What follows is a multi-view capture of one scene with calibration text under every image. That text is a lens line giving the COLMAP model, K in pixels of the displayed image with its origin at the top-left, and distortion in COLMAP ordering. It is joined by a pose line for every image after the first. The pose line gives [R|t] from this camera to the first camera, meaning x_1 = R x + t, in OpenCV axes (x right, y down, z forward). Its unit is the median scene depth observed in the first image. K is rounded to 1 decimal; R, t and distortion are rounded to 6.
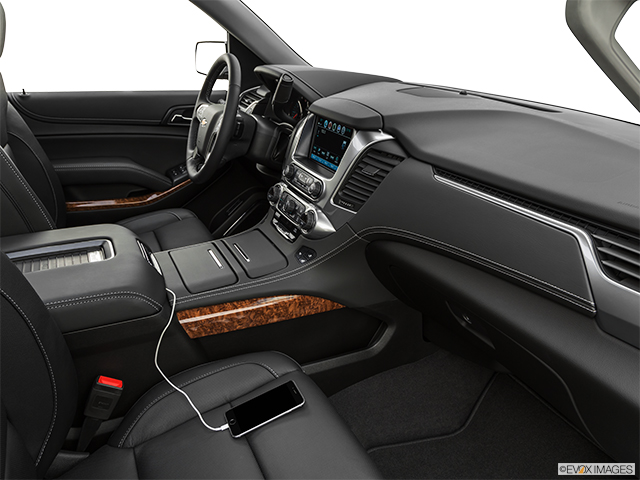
lens RADIAL K [[471.2, 0, 320.0], [0, 471.2, 240.0], [0, 0, 1]] dist [-0.012394, 0.002844]
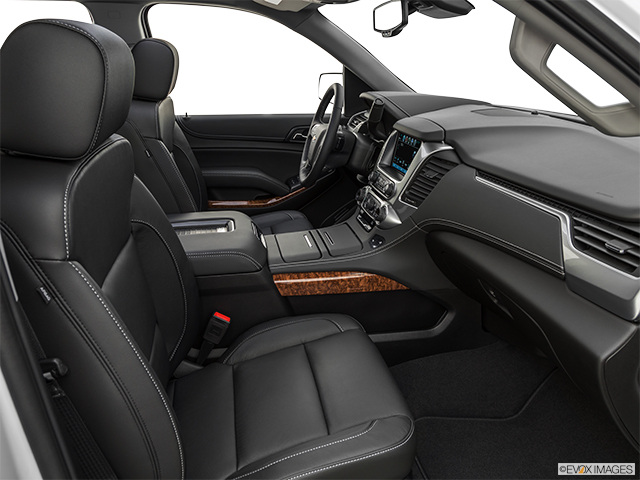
lens RADIAL K [[471.2, 0, 320.0], [0, 471.2, 240.0], [0, 0, 1]] dist [-0.012394, 0.002844]
pose [[0.962135, 0.064823, -0.264752, 0.151536], [-0.078962, 0.995945, -0.043105, 0.091665], [0.260885, 0.062378, 0.963353, -0.228513]]
